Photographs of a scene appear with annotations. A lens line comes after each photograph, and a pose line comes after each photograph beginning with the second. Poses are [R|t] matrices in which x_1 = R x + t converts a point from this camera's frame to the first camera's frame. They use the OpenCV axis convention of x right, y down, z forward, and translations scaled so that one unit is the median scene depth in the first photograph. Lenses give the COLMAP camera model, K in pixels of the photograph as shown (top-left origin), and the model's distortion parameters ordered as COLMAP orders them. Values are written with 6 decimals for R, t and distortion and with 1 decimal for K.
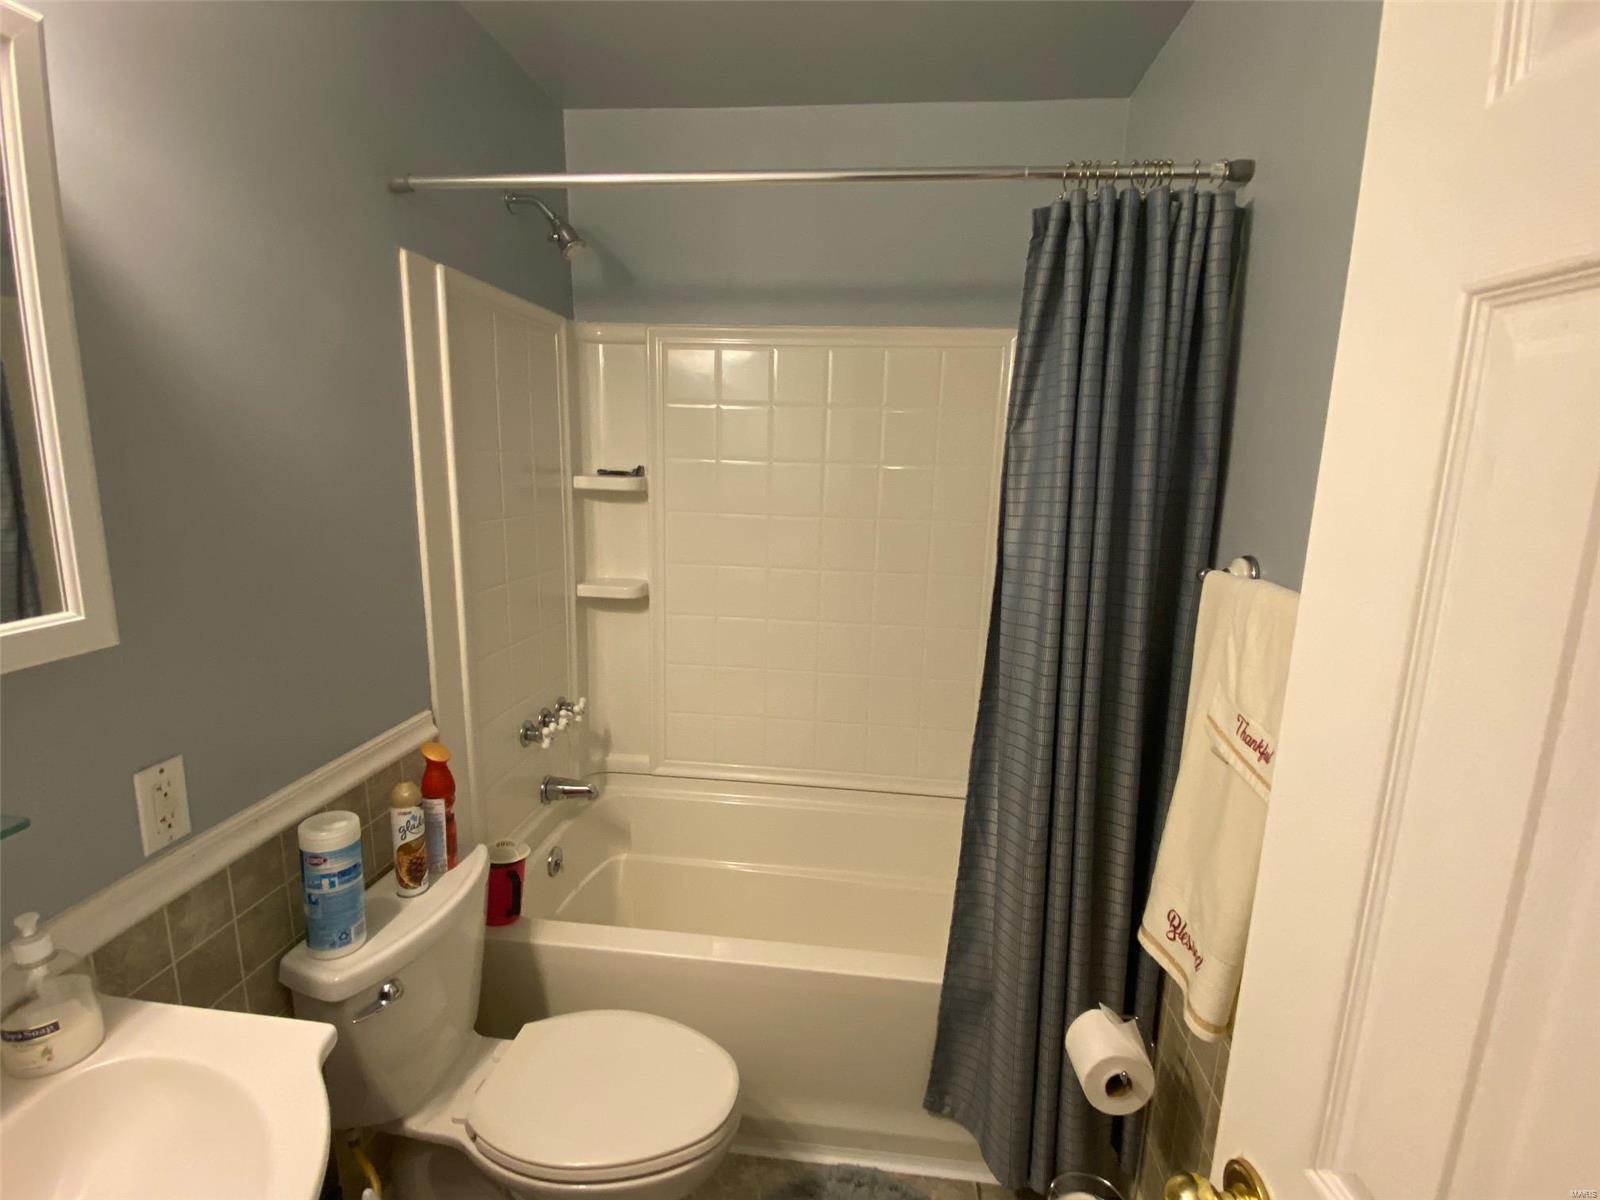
lens RADIAL K [[767.5, 0, 788.3], [0, 767.5, 587.1], [0, 0, 1]] dist [0.025684, -0.023807]
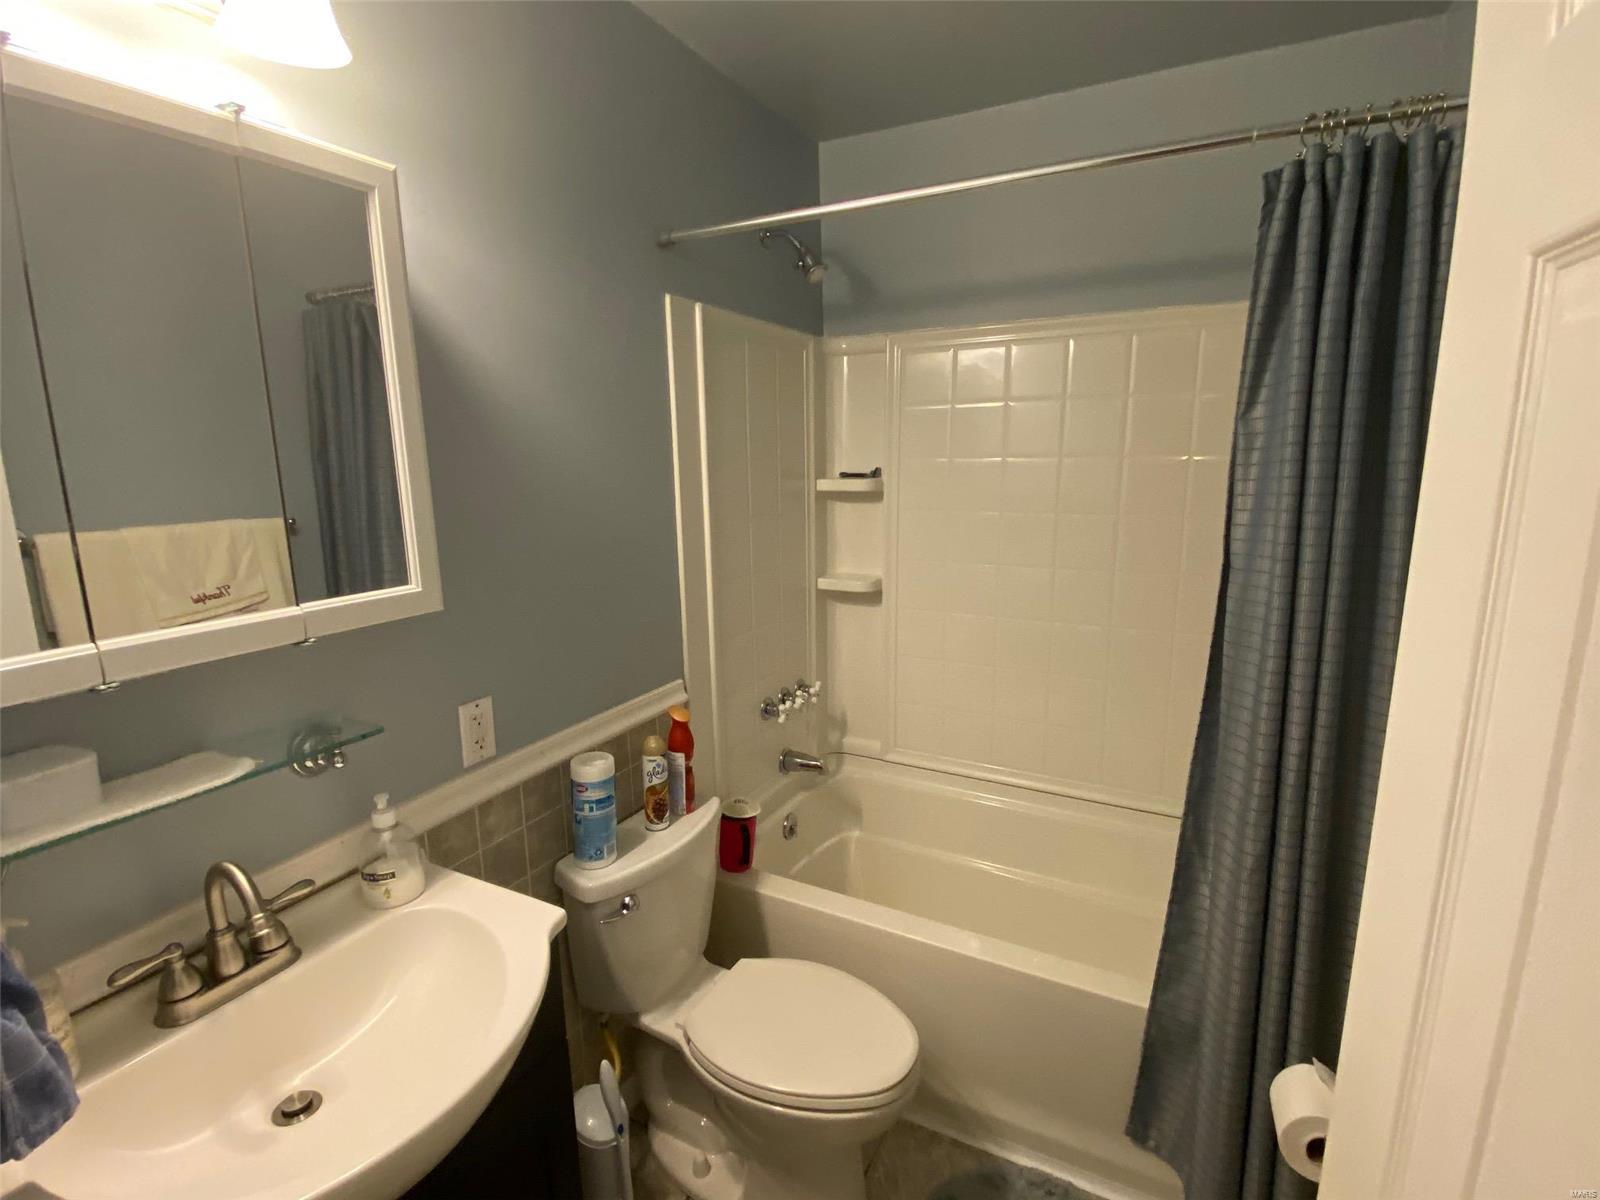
lens RADIAL K [[767.5, 0, 798.0], [0, 767.5, 583.9], [0, 0, 1]] dist [0.025684, -0.023807]
pose [[0.930958, 0.024532, -0.364300, 0.138526], [-0.025371, 0.999675, 0.002484, 0.004853], [0.364242, 0.006930, 0.931278, -0.038336]]
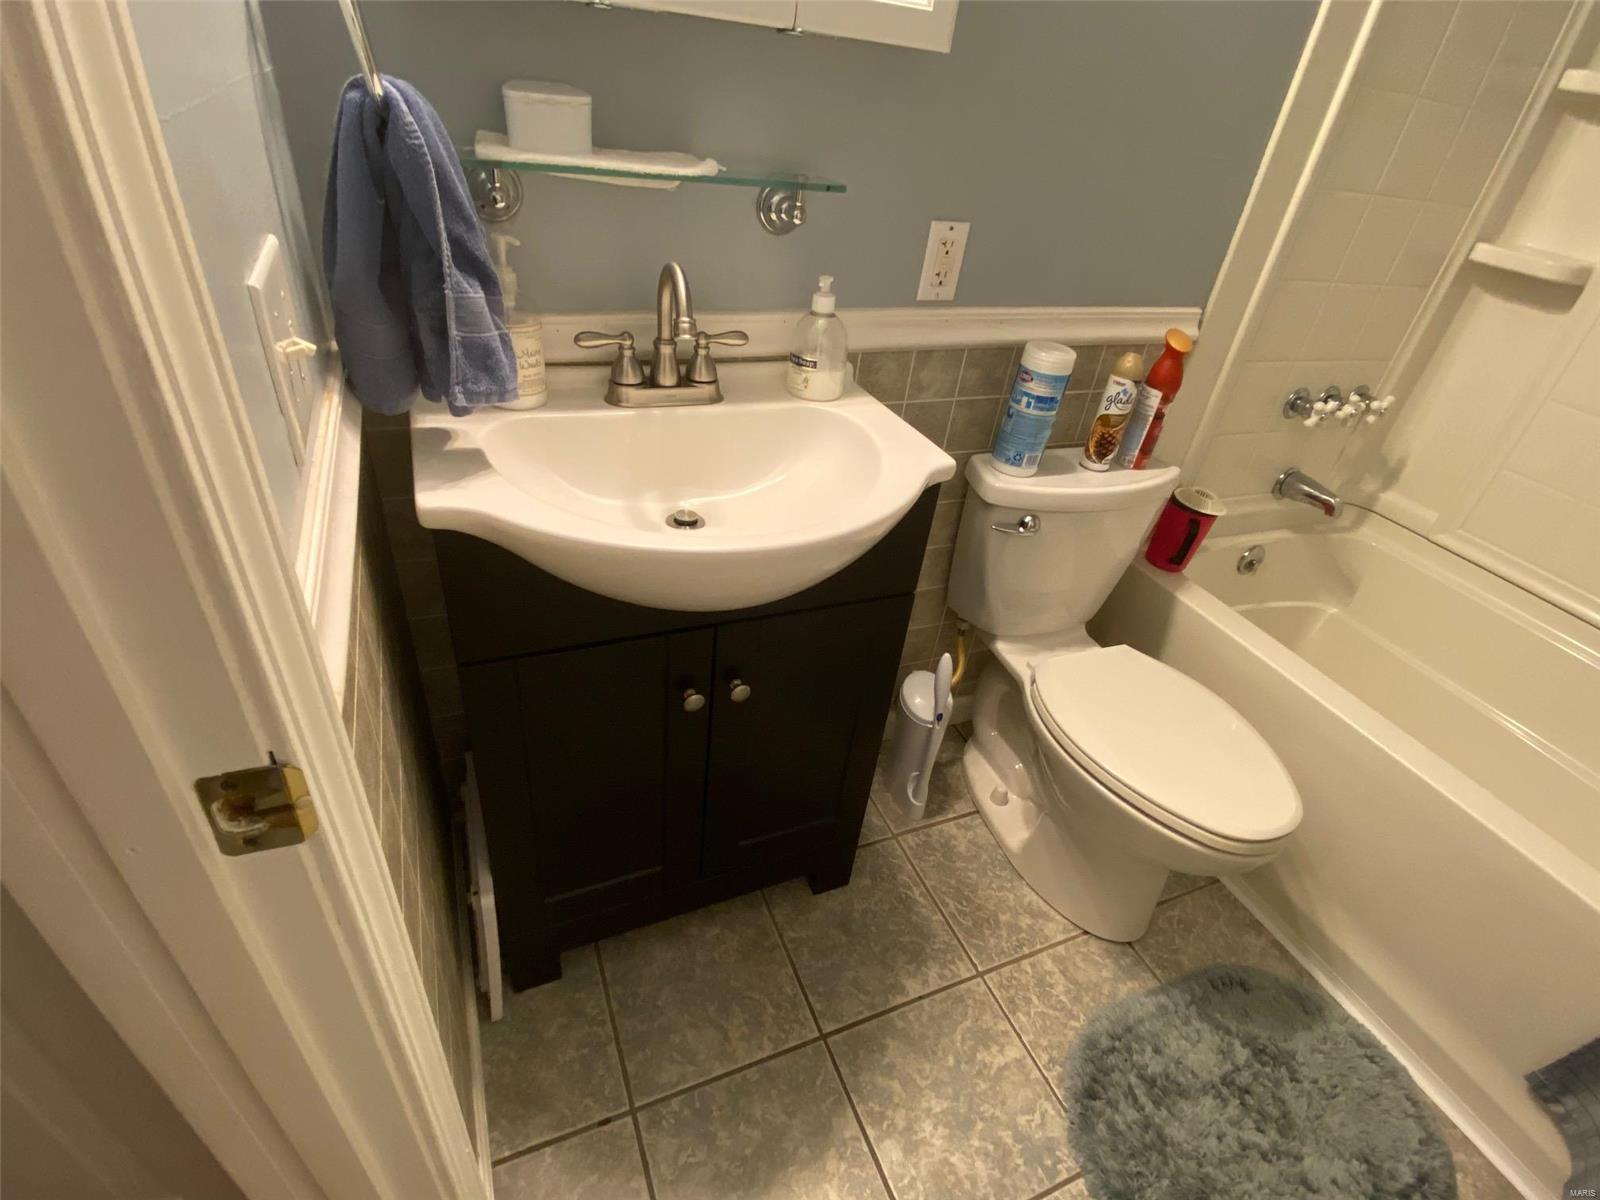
lens RADIAL K [[767.5, 0, 813.3], [0, 767.5, 607.0], [0, 0, 1]] dist [0.025684, -0.023807]
pose [[0.503642, 0.515710, -0.693100, 0.117756], [-0.260306, 0.855584, 0.447456, 0.181962], [0.823763, -0.044940, 0.565151, 0.110919]]
